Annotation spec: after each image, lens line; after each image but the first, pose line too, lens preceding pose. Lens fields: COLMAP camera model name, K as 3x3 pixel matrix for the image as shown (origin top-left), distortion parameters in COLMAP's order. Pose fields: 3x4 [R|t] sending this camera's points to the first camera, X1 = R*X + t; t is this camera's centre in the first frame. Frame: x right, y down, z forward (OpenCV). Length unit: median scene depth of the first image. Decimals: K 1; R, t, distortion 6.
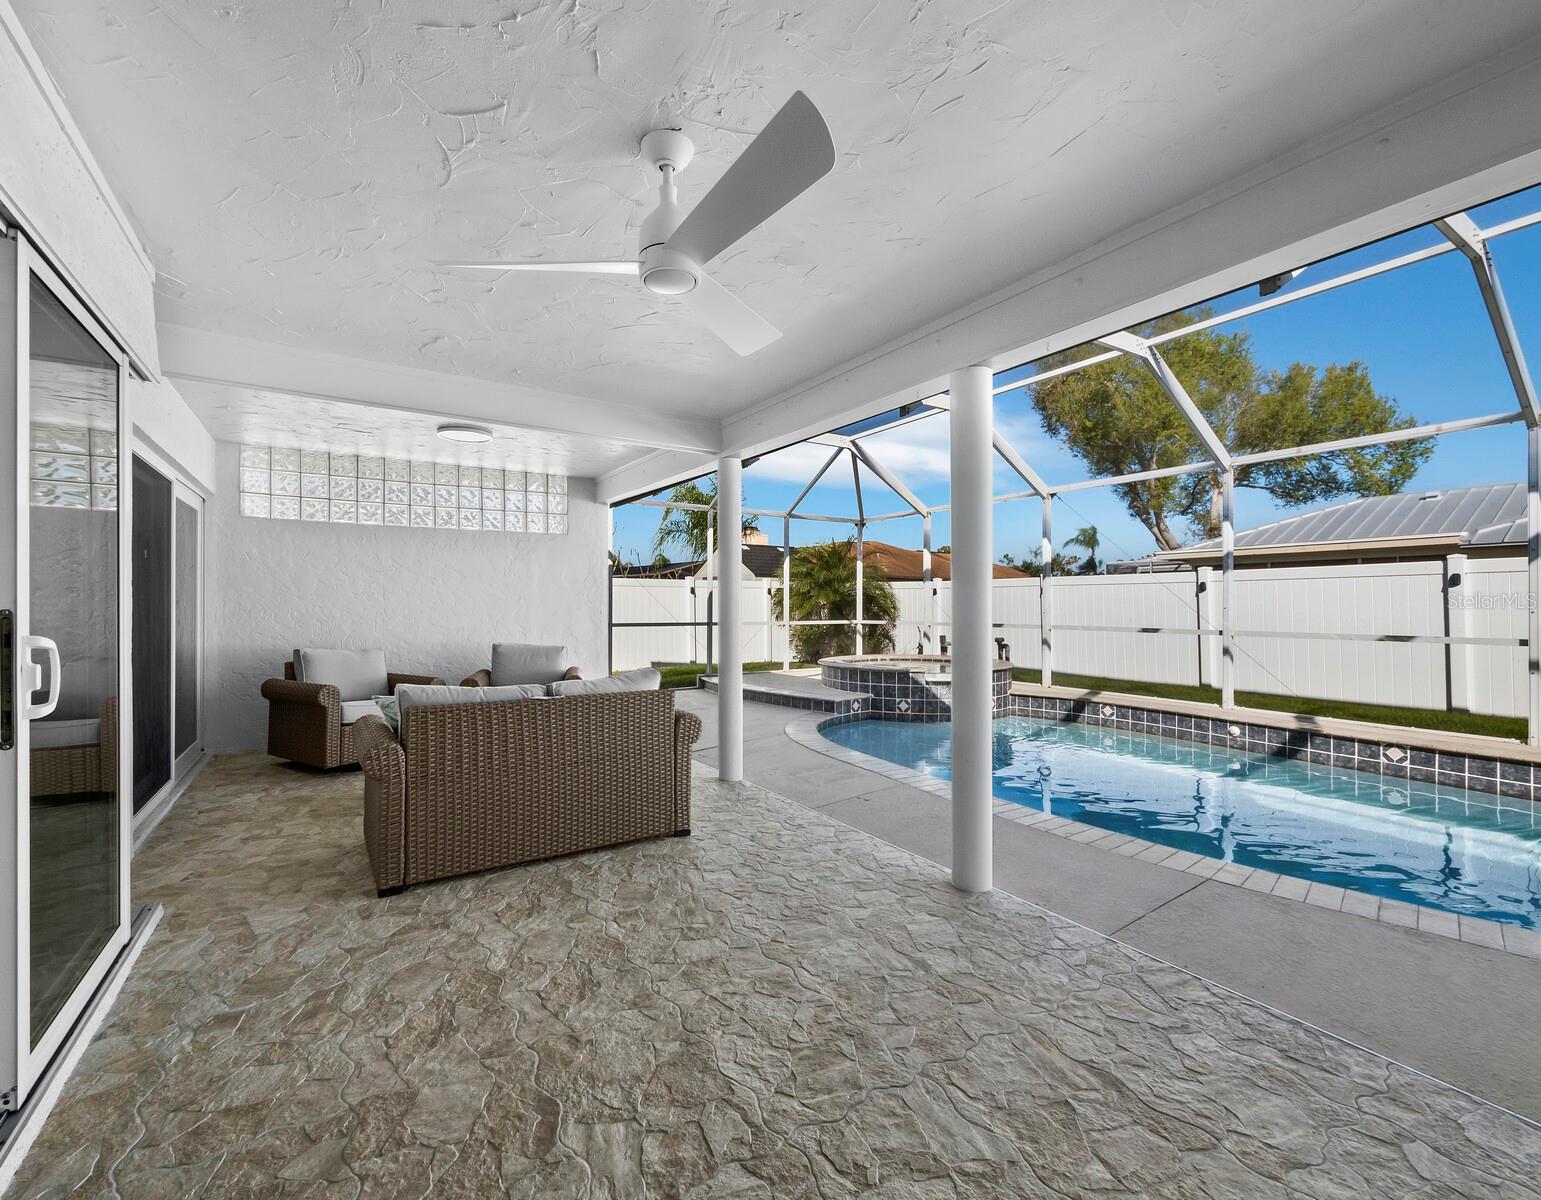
lens RADIAL K [[671.7, 0, 771.3], [0, 671.7, 599.6], [0, 0, 1]] dist [0.003229, -0.000047]
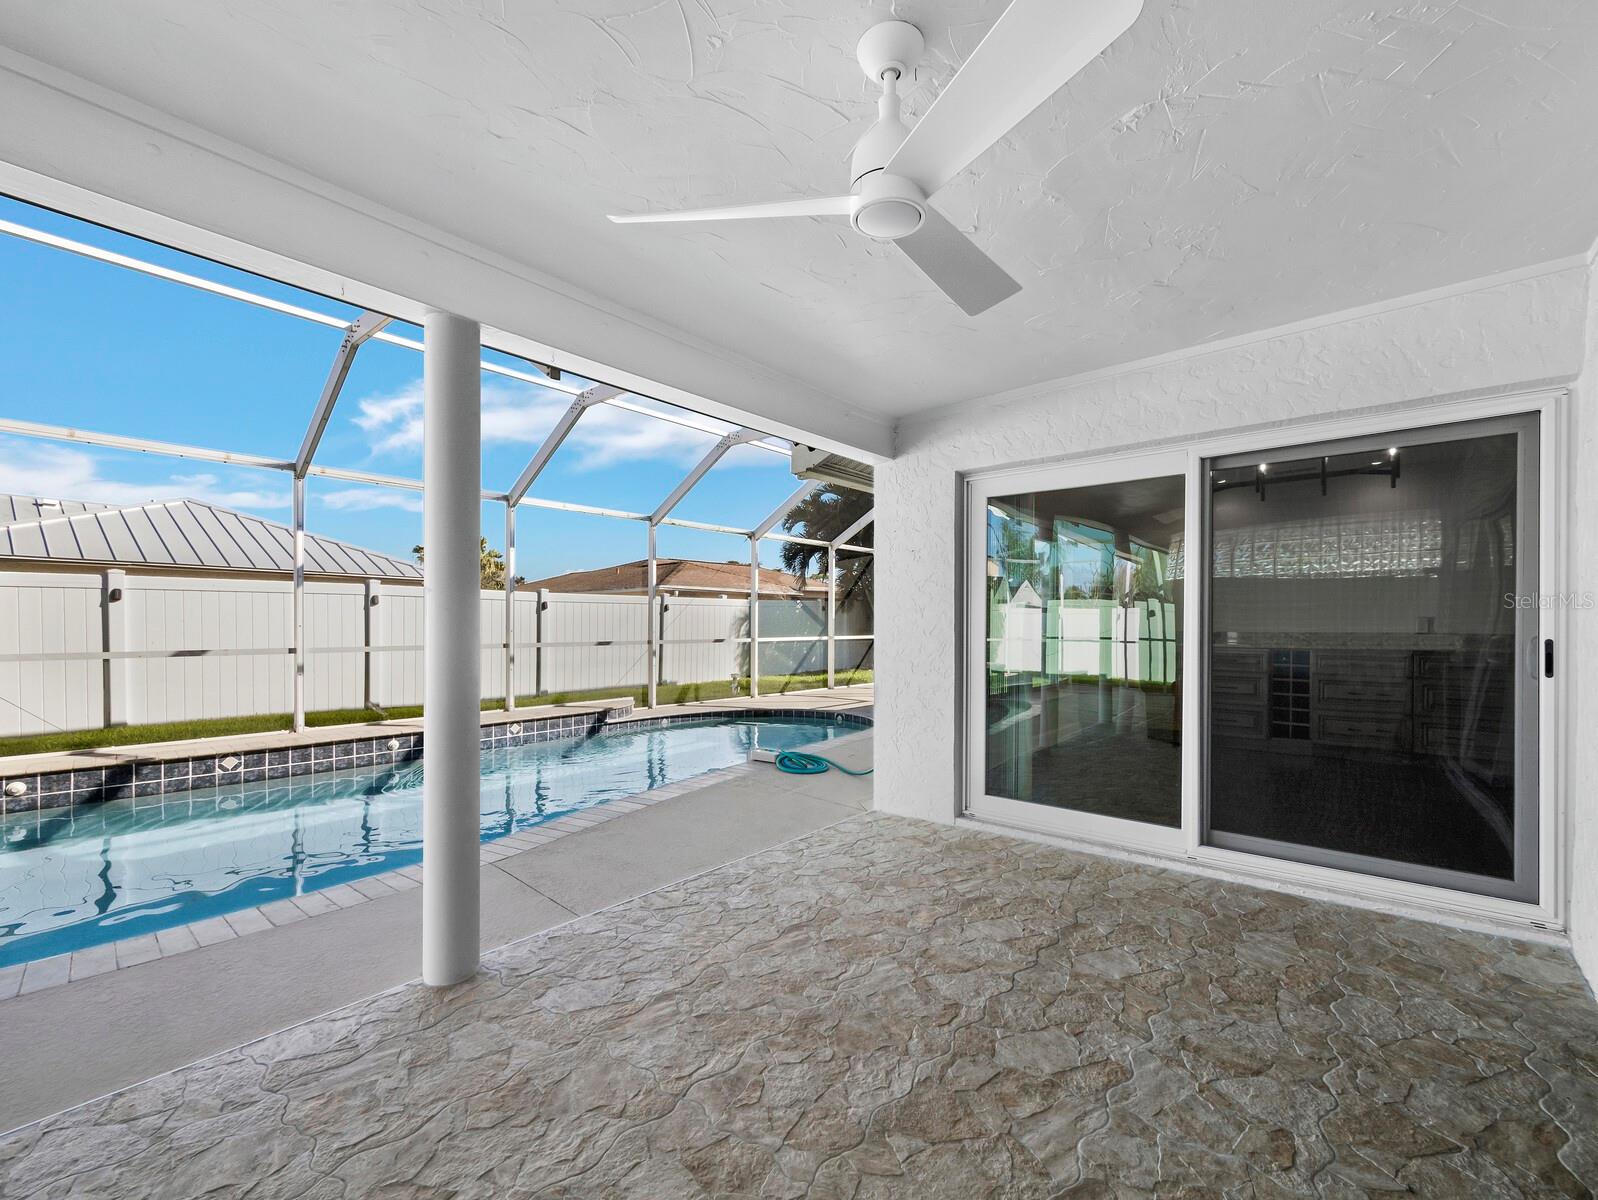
lens RADIAL K [[656.4, 0, 794.8], [0, 656.4, 625.0], [0, 0, 1]] dist [0.001837, 0.000498]
pose [[-0.272455, -0.003303, 0.962163, -0.524924], [-0.010253, 0.999947, 0.000530, 0.010780], [-0.962114, -0.009721, -0.272475, 0.788073]]
